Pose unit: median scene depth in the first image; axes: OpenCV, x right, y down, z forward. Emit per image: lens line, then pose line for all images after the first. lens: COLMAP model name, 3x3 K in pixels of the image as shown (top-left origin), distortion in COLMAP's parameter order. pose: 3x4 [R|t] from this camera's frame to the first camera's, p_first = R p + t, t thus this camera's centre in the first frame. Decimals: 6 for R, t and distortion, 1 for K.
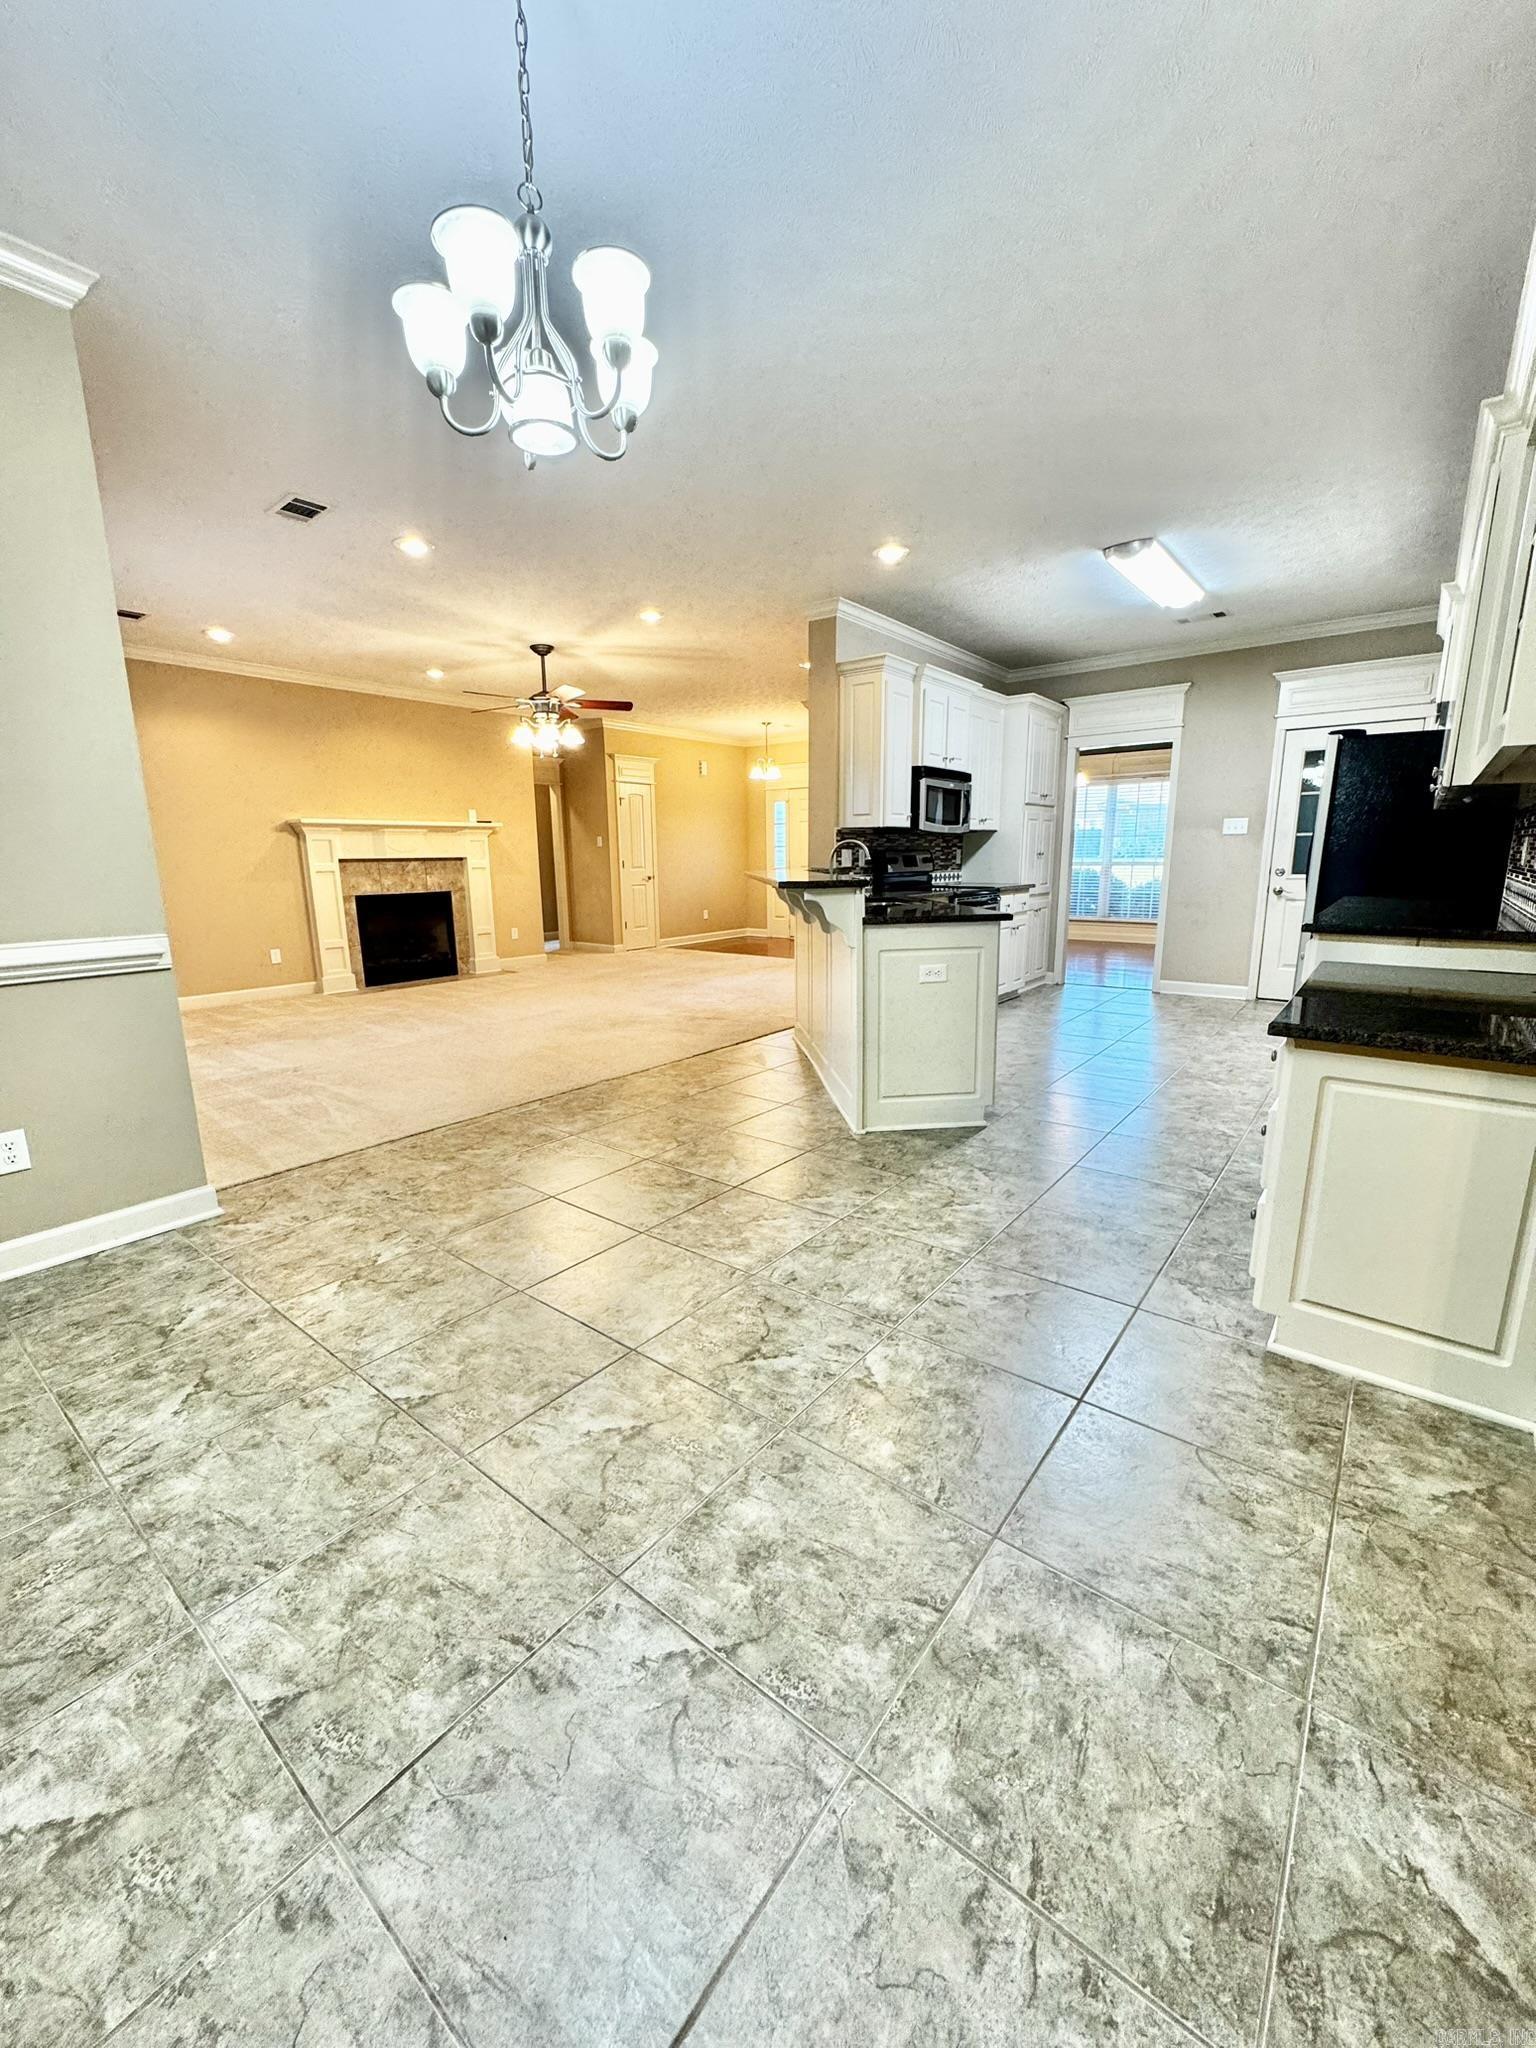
lens RADIAL K [[817.8, 0, 767.3], [0, 817.8, 1025.1], [0, 0, 1]] dist [-0.004142, 0.000713]
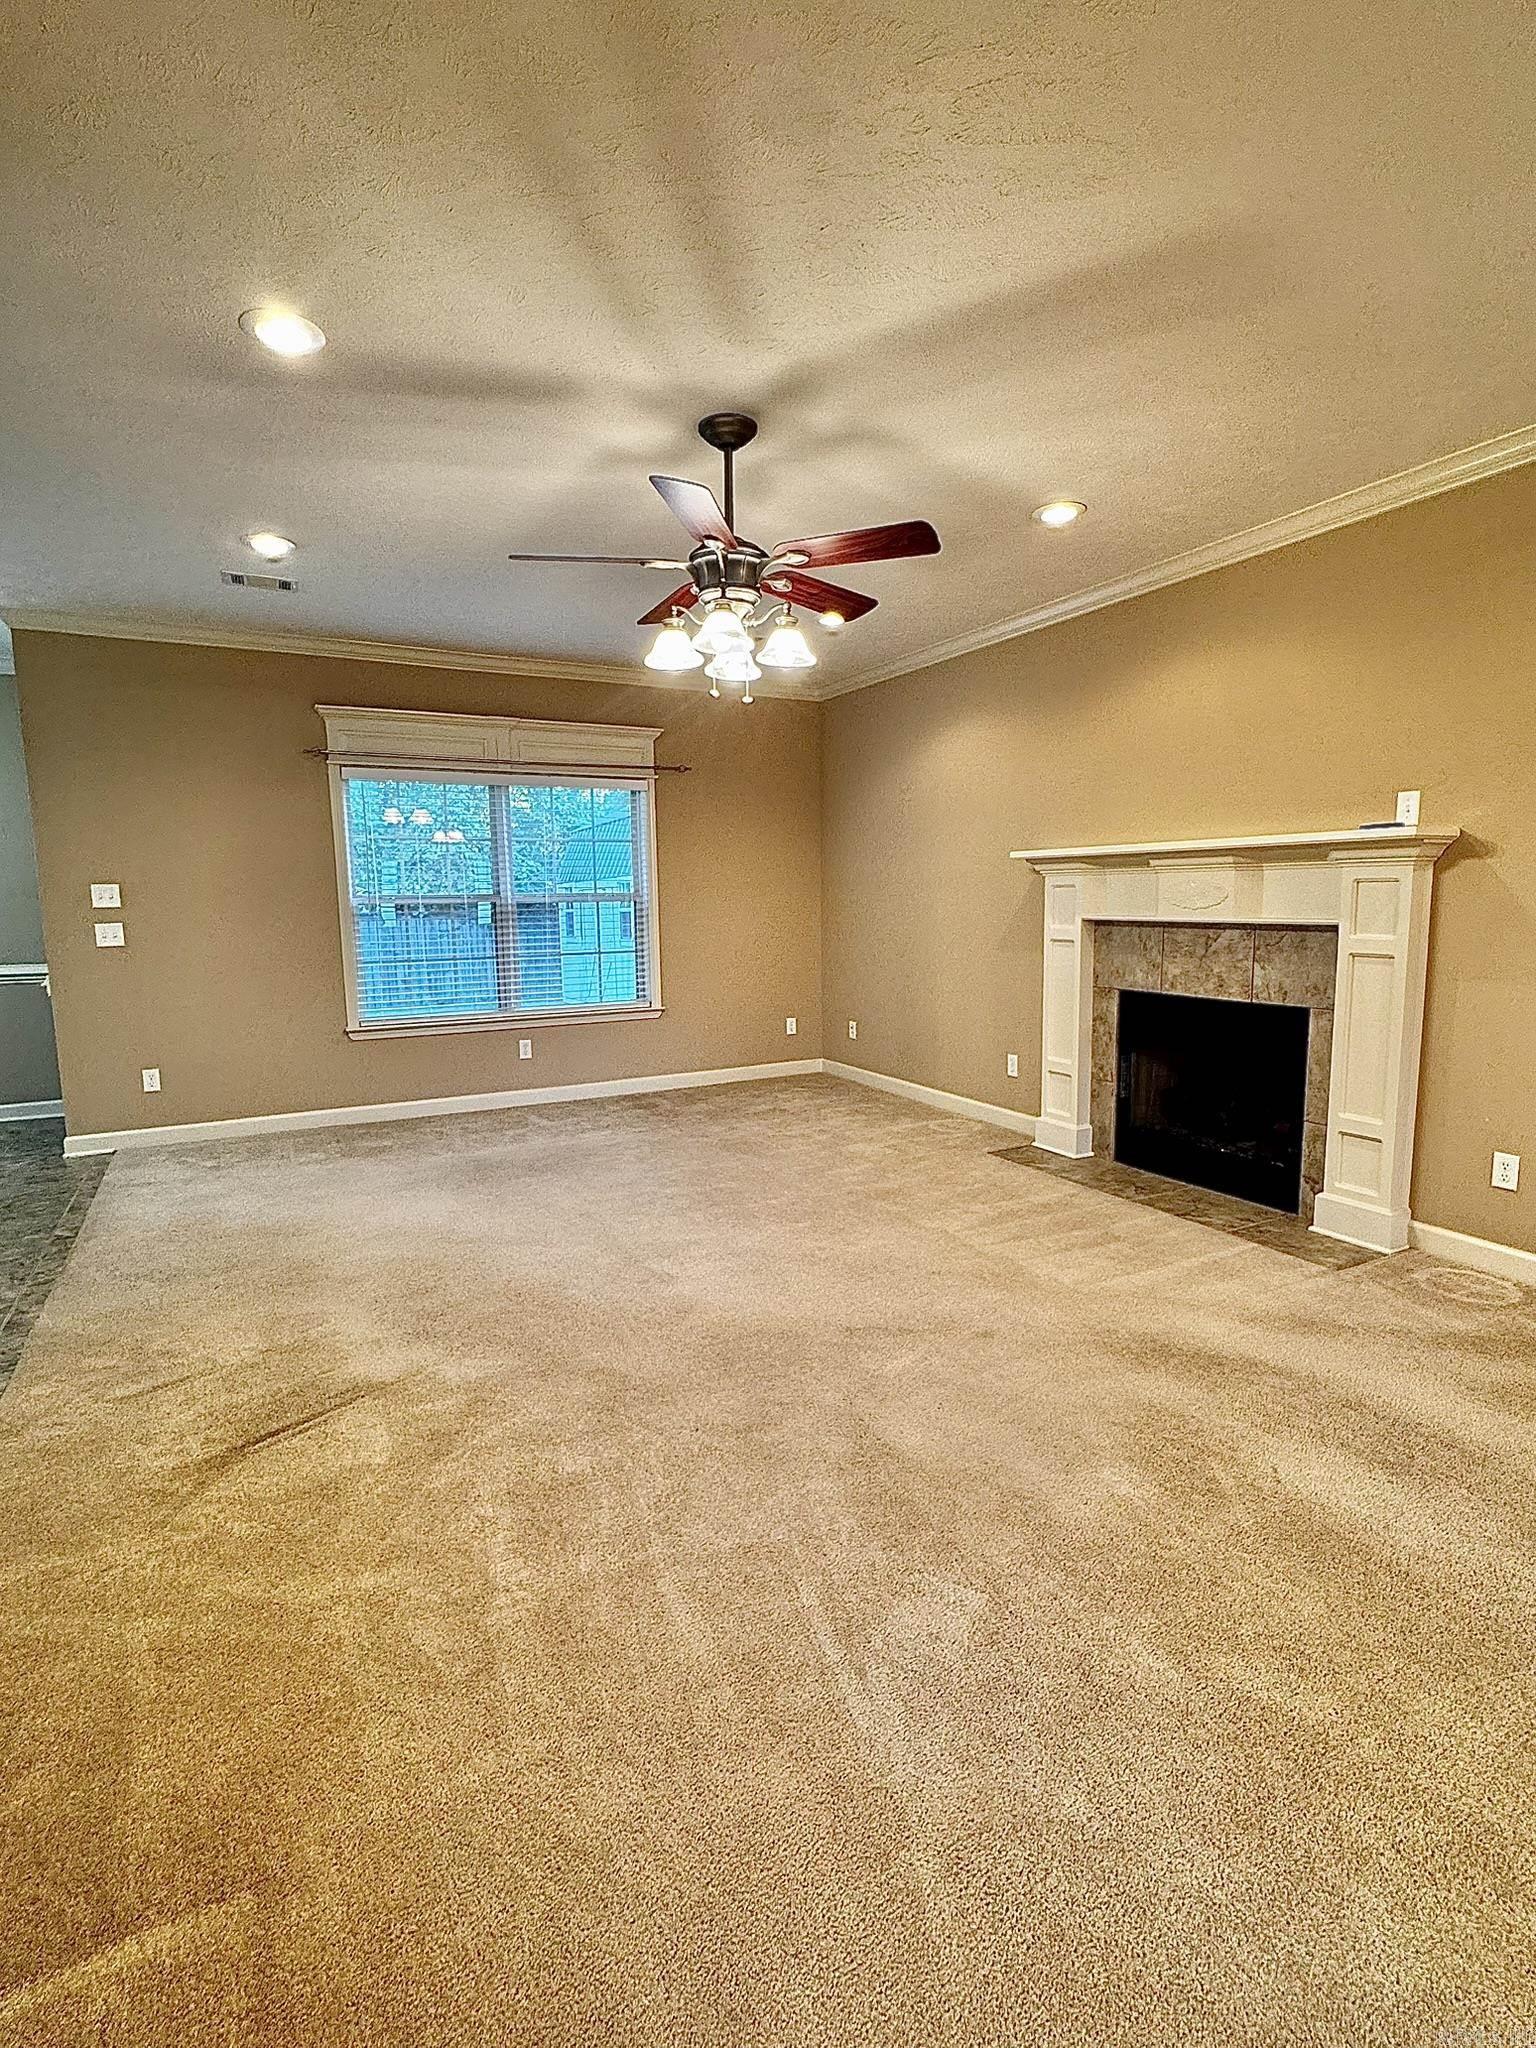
lens RADIAL K [[985.5, 0, 767.5], [0, 985.5, 1018.0], [0, 0, 1]] dist [-0.003434, 0.000893]
pose [[-0.407238, 0.130959, -0.903884, 0.151877], [-0.172055, 0.960947, 0.216745, -0.230306], [0.896969, 0.243785, -0.368802, 1.000785]]
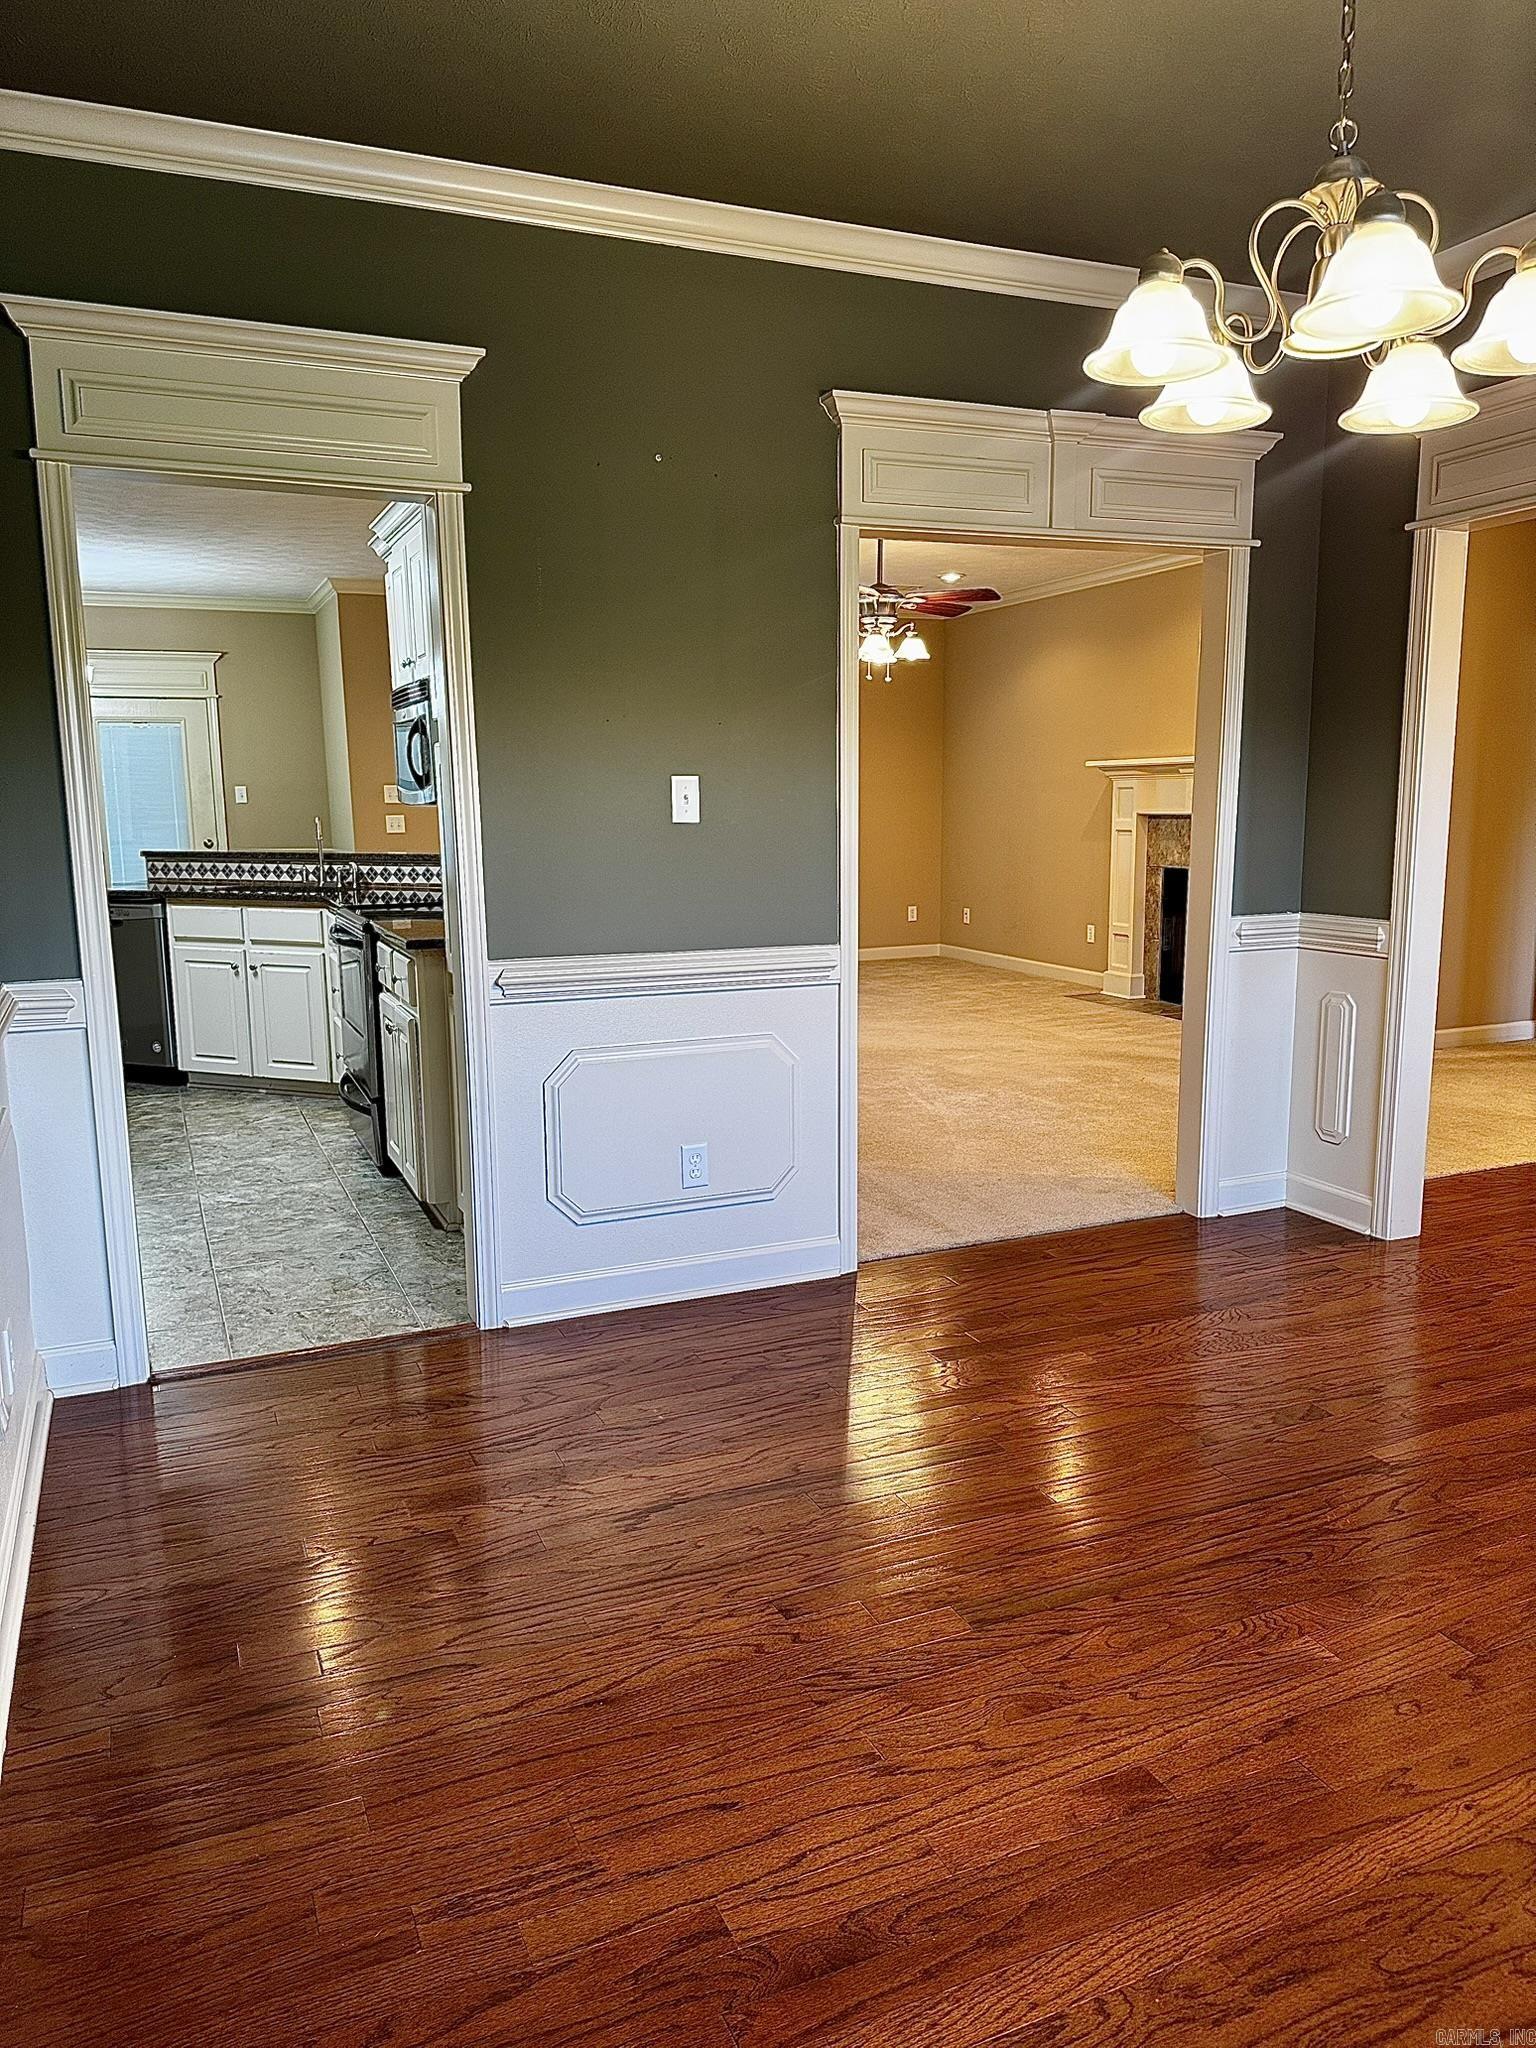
lens RADIAL K [[1459.2, 0, 762.6], [0, 1459.2, 1040.6], [0, 0, 1]] dist [0.124570, -0.000429]
pose [[-0.480388, 0.162817, -0.861811, 0.723092], [-0.164919, 0.948321, 0.271090, -0.290537], [0.861411, 0.272357, -0.428710, 1.238219]]
